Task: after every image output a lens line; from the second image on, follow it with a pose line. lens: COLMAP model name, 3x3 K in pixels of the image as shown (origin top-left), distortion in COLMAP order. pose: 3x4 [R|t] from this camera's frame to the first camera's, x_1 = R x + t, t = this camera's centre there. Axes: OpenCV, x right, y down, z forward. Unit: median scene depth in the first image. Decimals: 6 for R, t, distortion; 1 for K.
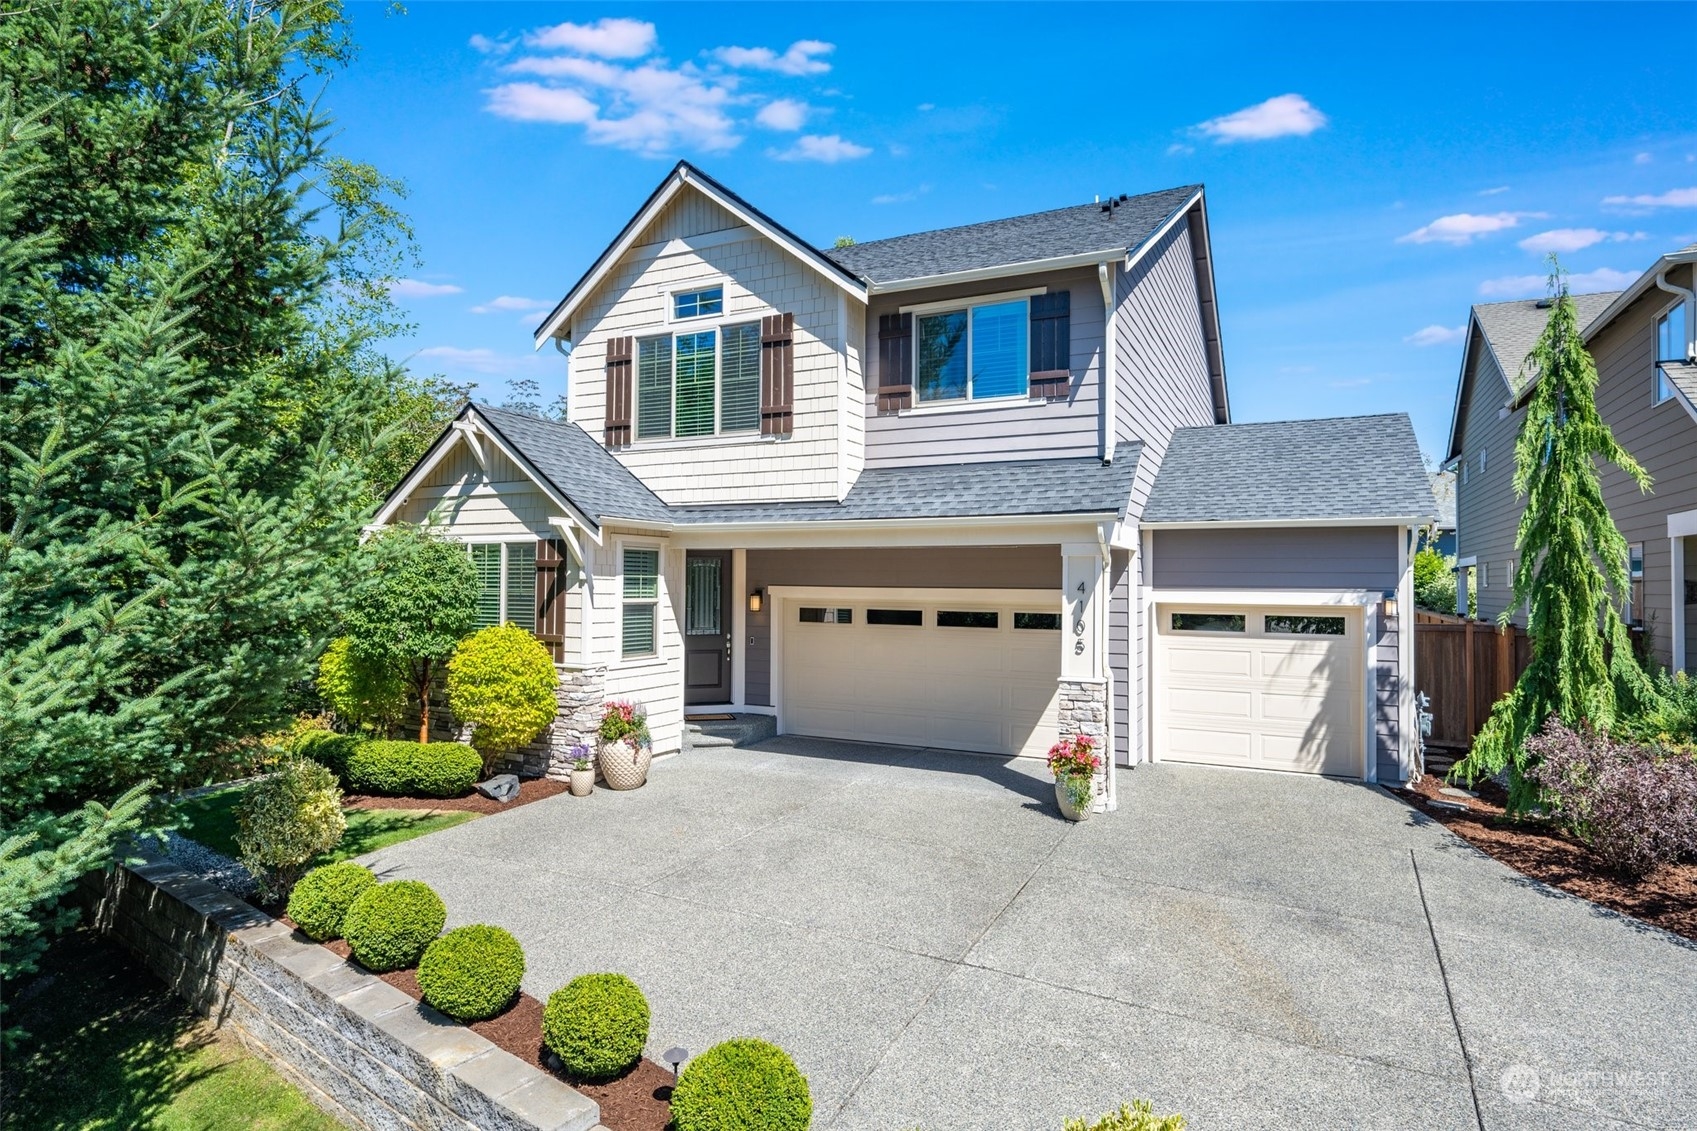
lens RADIAL K [[933.8, 0, 850.2], [0, 933.8, 566.7], [0, 0, 1]] dist [0.014196, 0.005779]
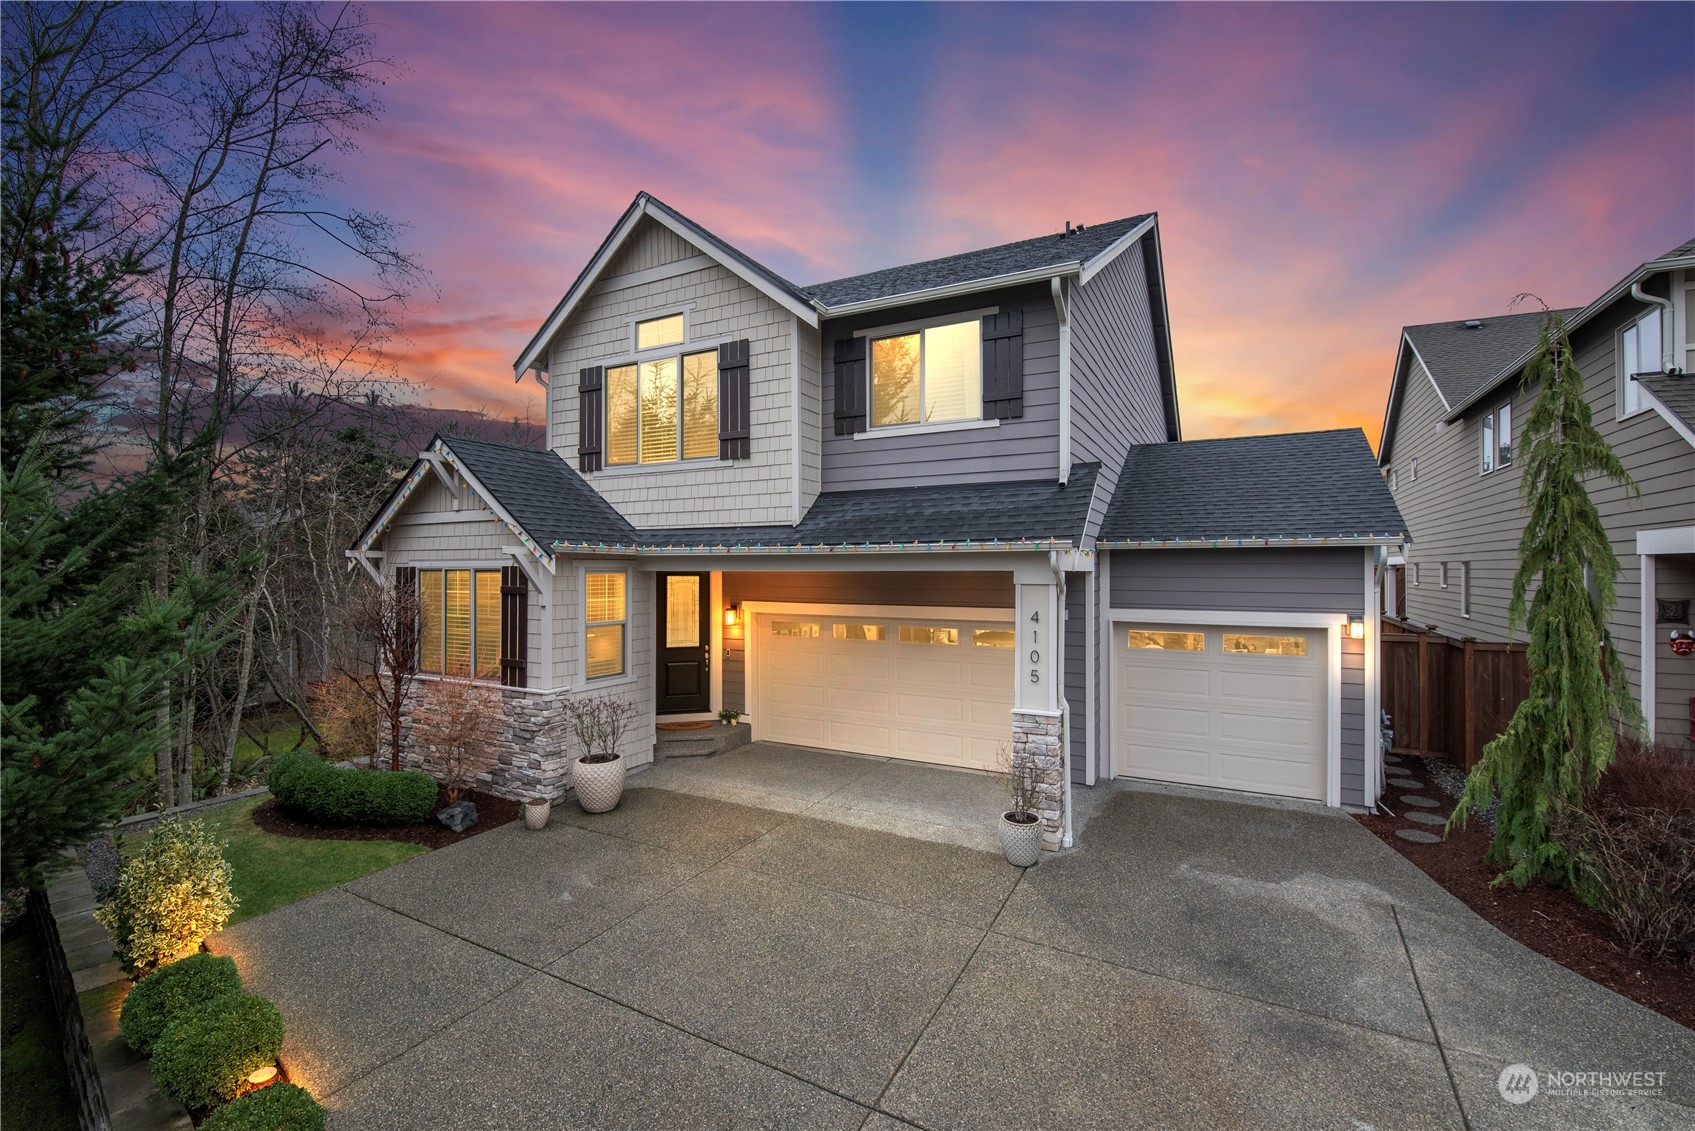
lens RADIAL K [[737.2, 0, 841.2], [0, 737.2, 568.7], [0, 0, 1]] dist [-0.000085, -0.001555]
pose [[0.999312, -0.009382, -0.035876, 0.065147], [0.010160, 0.999716, 0.021564, -0.039330], [0.035664, -0.021913, 0.999124, 0.203502]]
